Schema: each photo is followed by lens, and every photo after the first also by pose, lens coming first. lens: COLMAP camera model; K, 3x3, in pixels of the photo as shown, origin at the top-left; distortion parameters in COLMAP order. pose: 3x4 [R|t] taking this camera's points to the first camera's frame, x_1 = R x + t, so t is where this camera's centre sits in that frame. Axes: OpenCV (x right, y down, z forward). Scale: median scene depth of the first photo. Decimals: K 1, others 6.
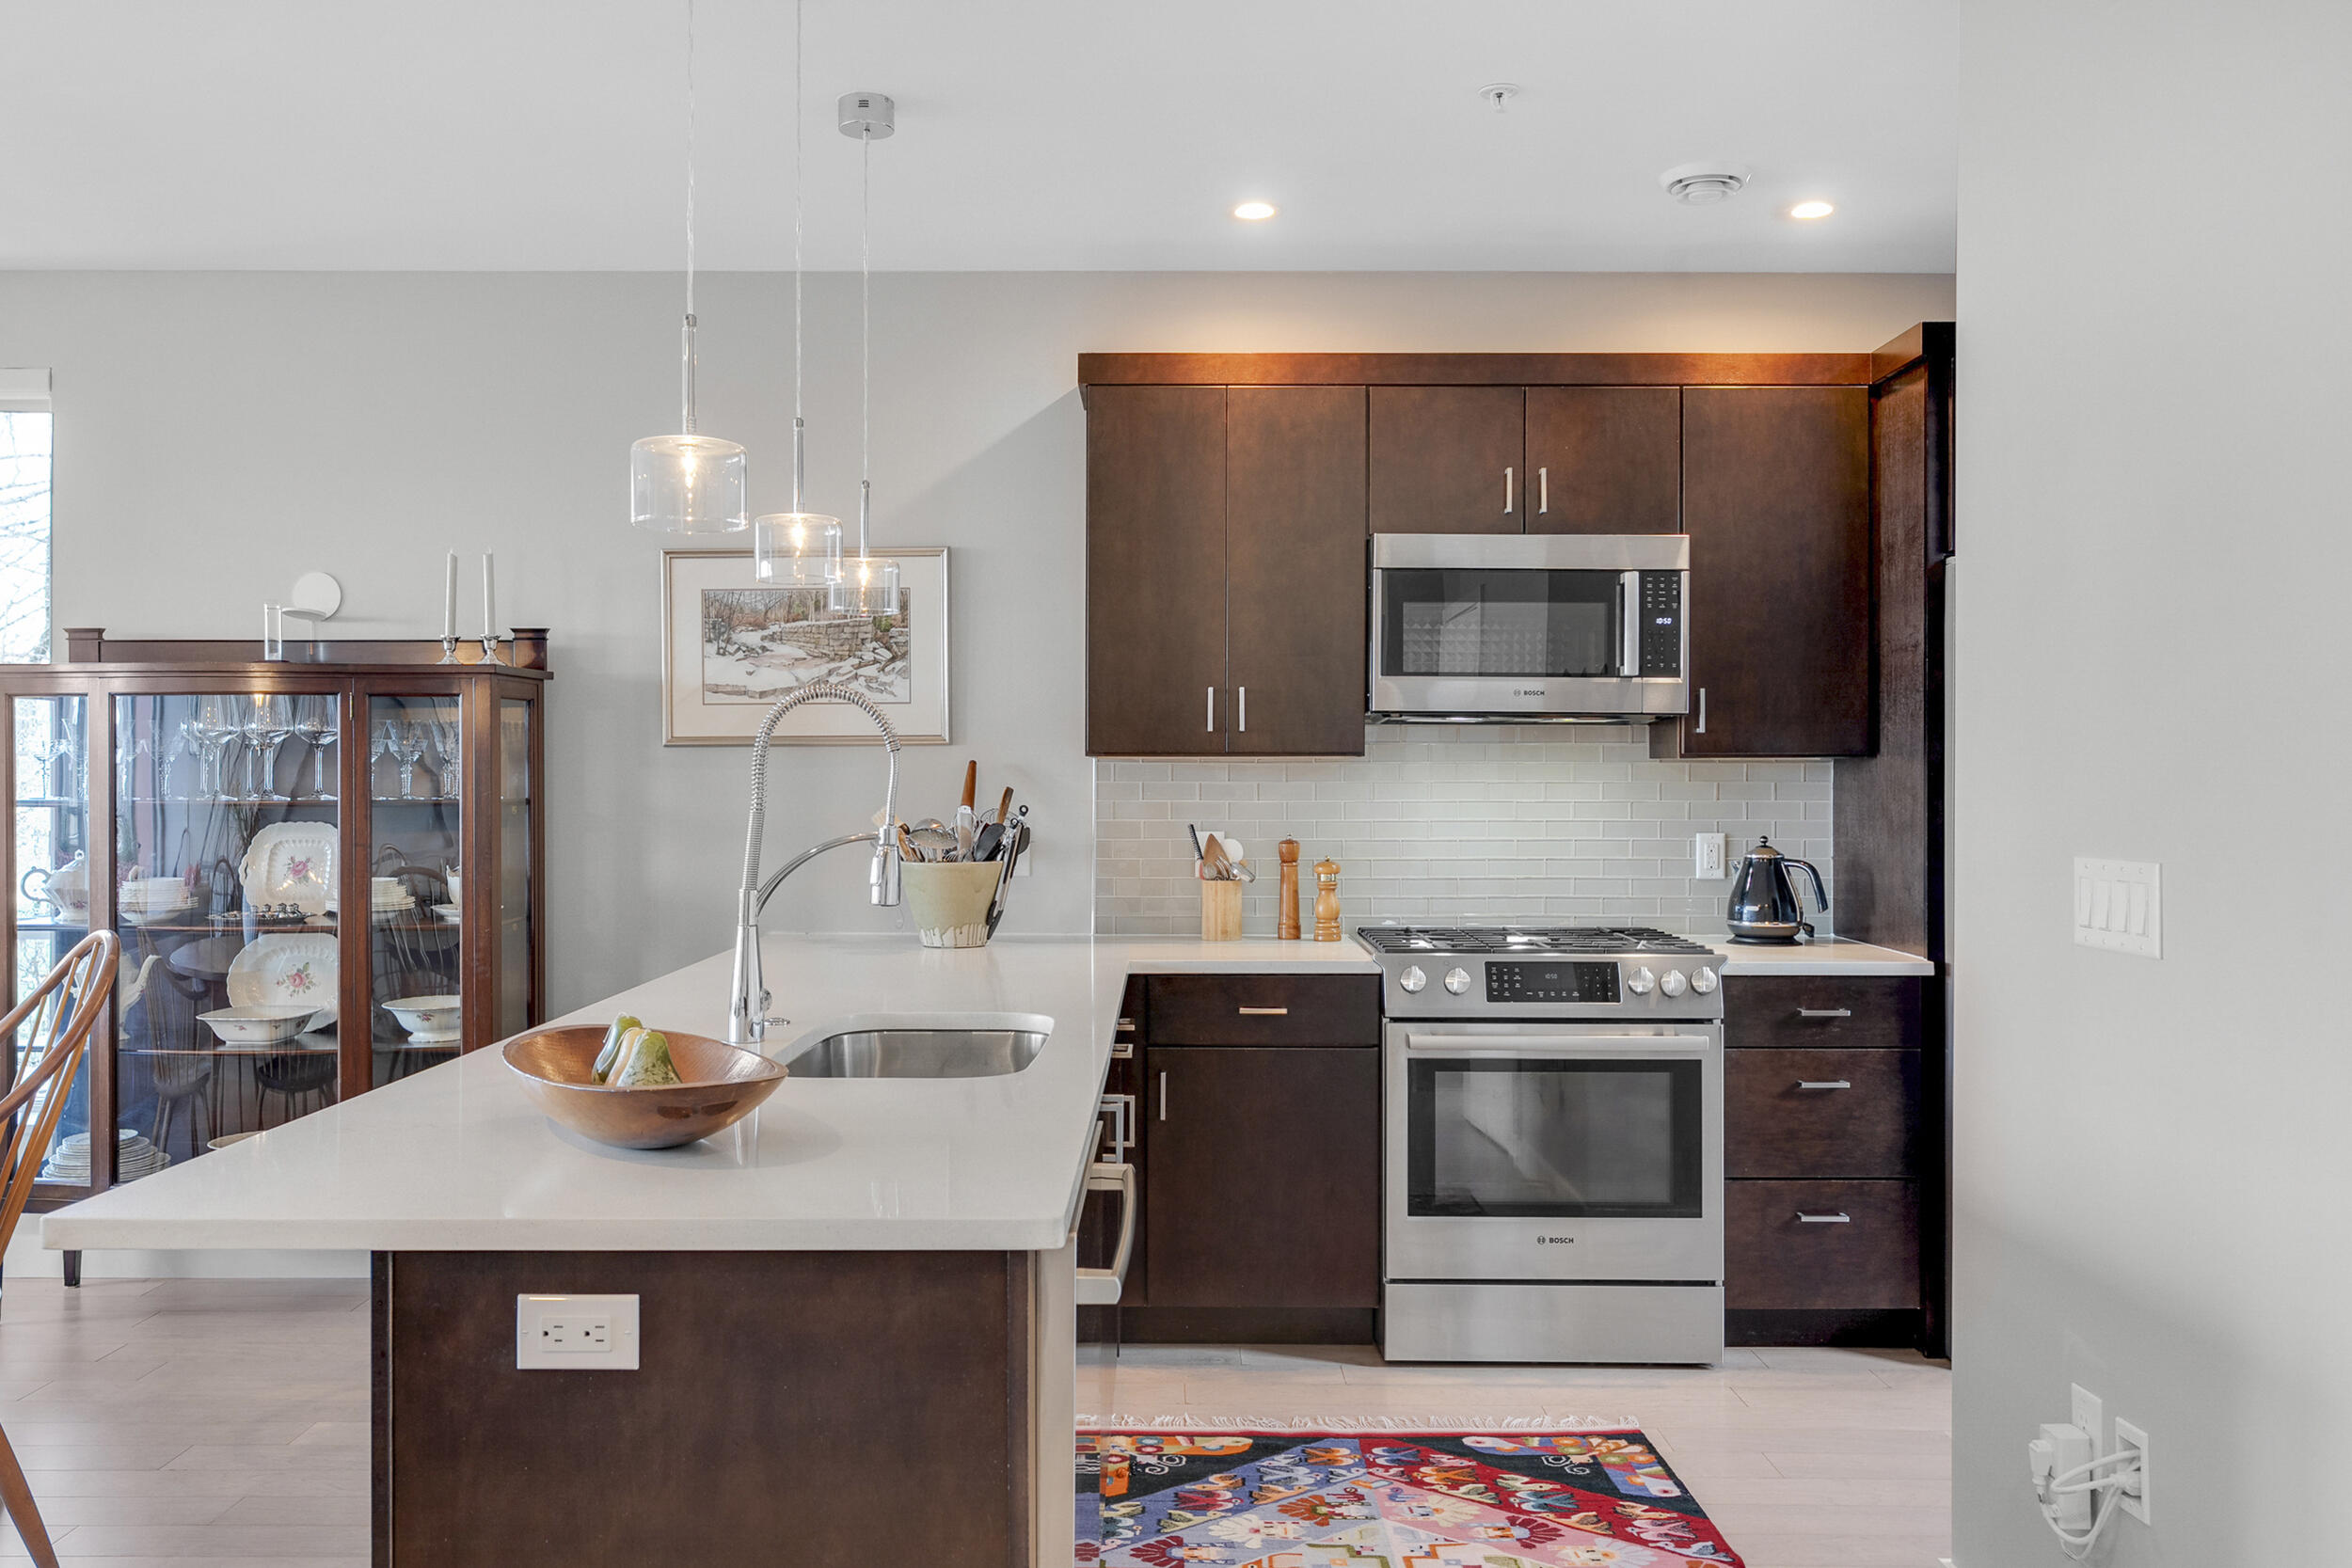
lens RADIAL K [[1821.2, 0, 1146.4], [0, 1821.2, 772.3], [0, 0, 1]] dist [0.006419, 0.012440]
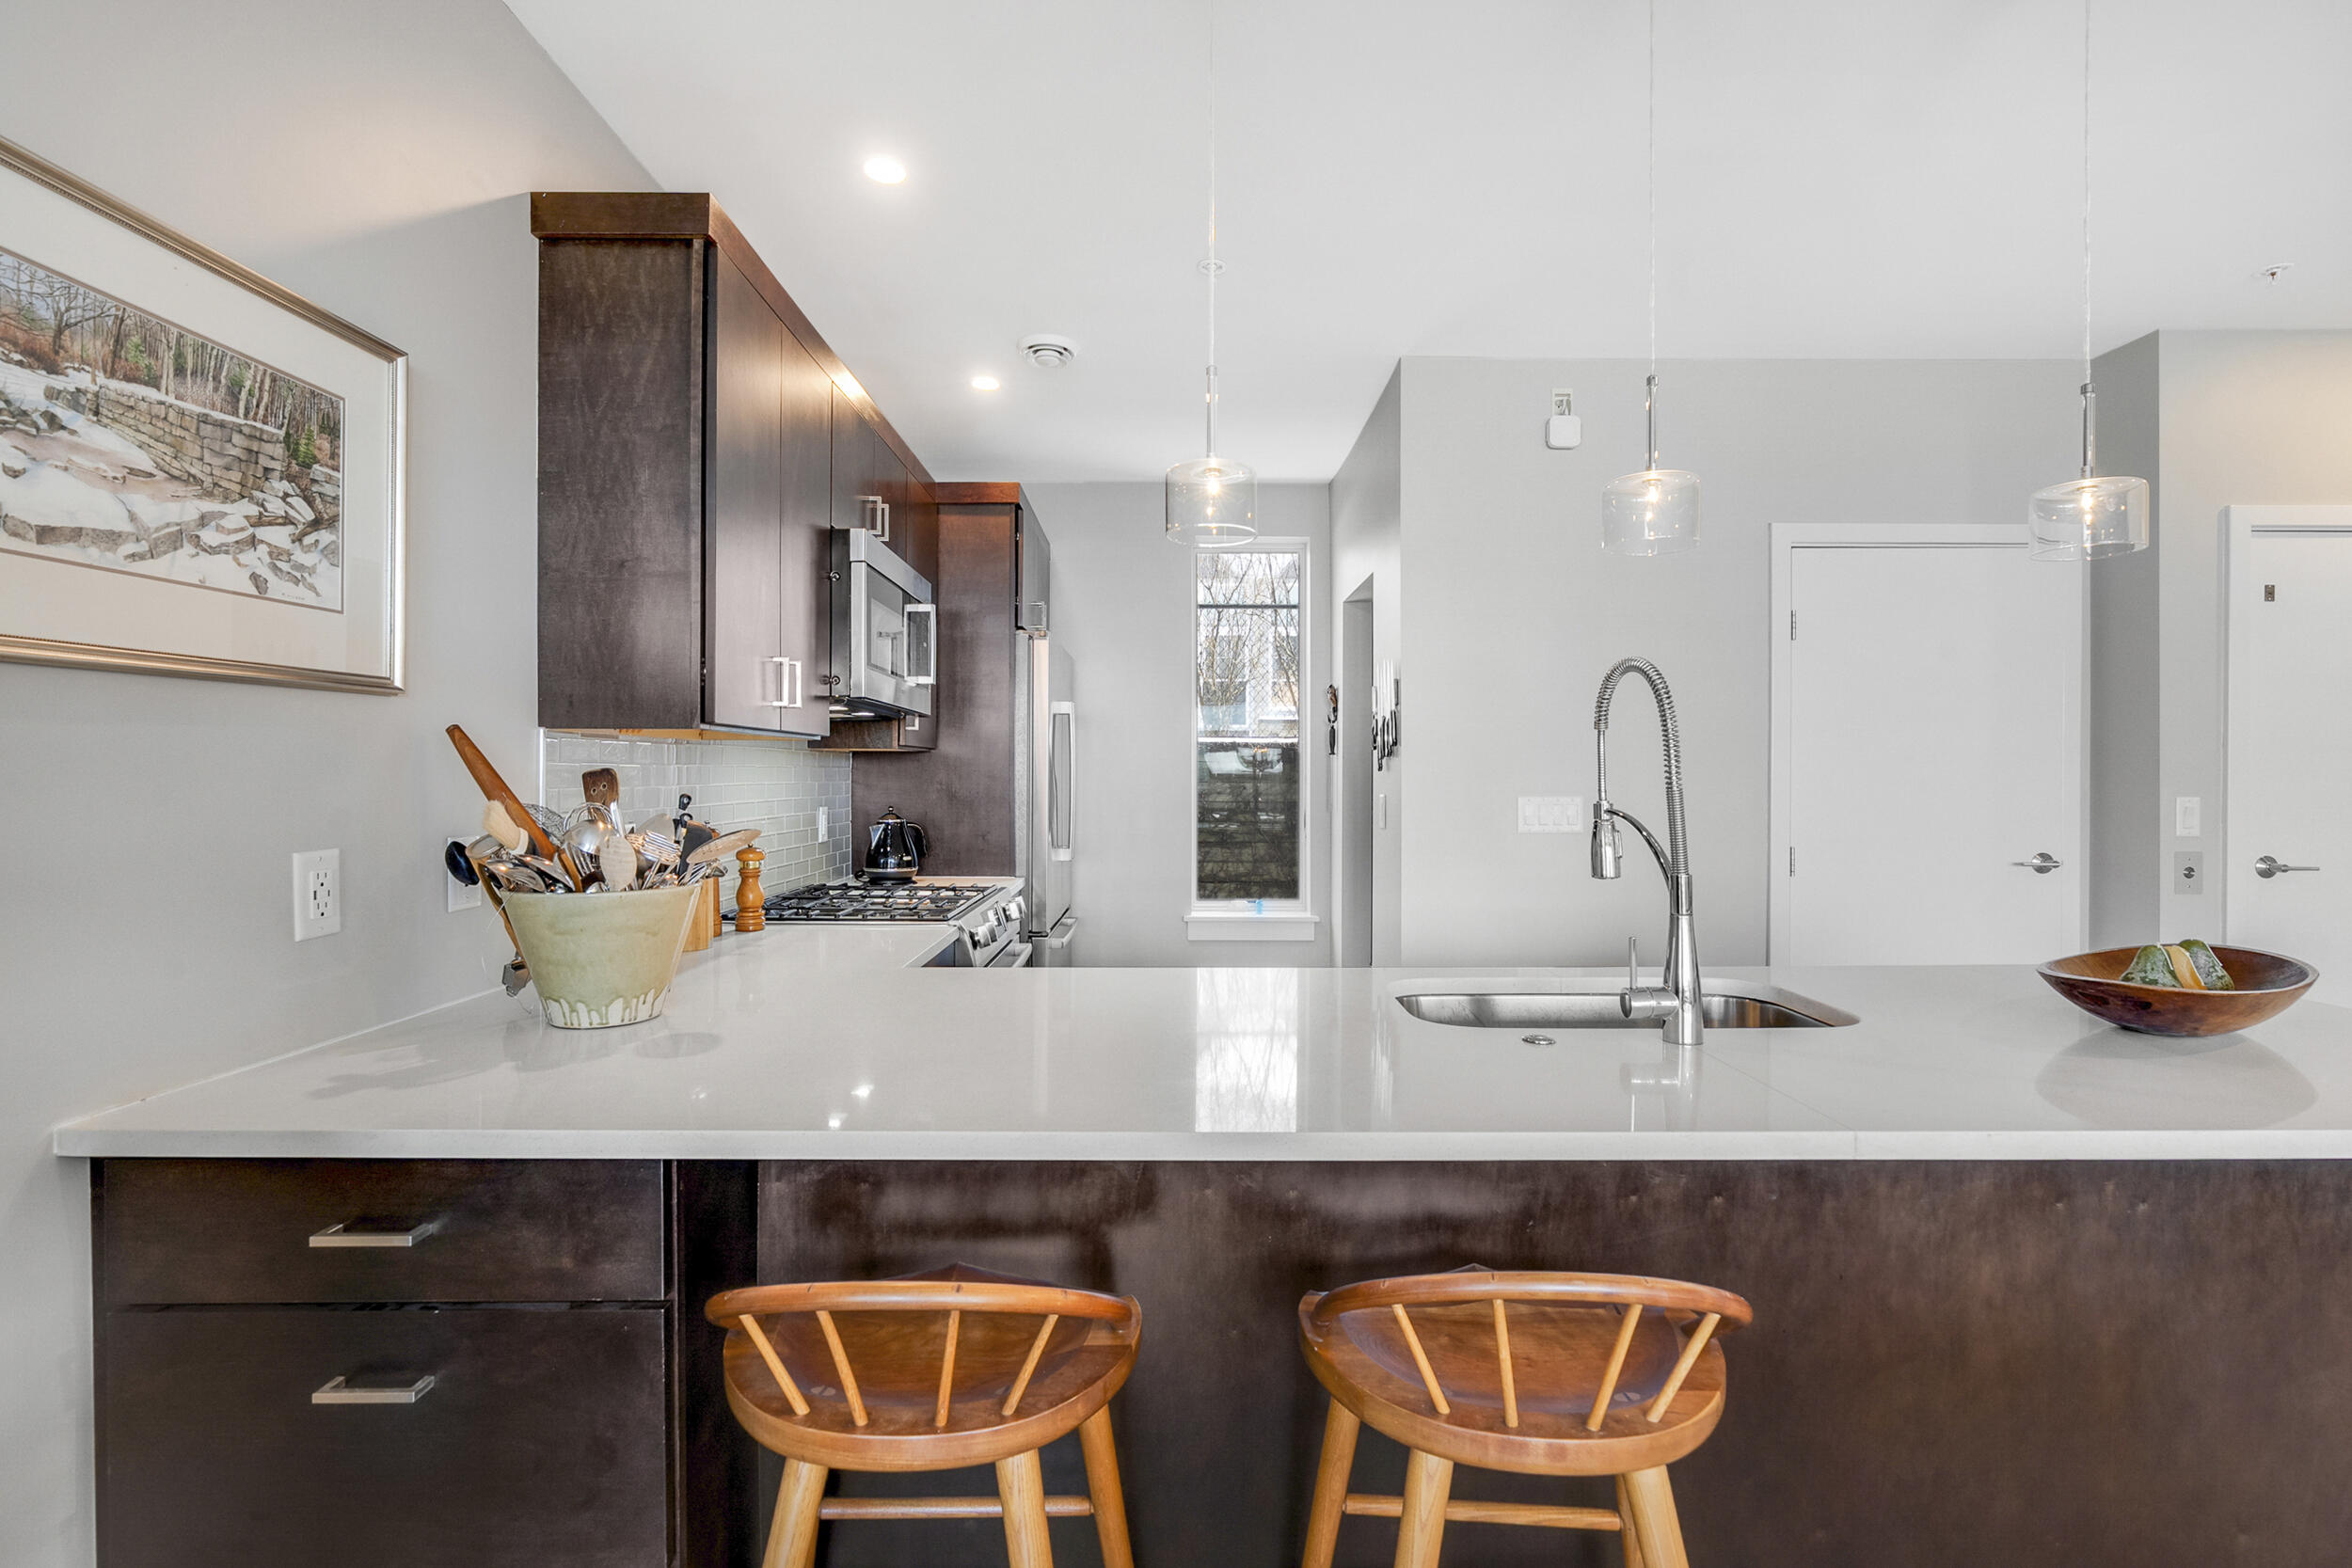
lens RADIAL K [[1055.8, 0, 1176.5], [0, 1055.8, 777.2], [0, 0, 1]] dist [-0.013185, 0.002965]
pose [[-0.017408, -0.004083, 0.999840, -0.473005], [-0.002147, 0.999990, 0.004046, 0.009358], [-0.999846, -0.002076, -0.017416, 0.808713]]
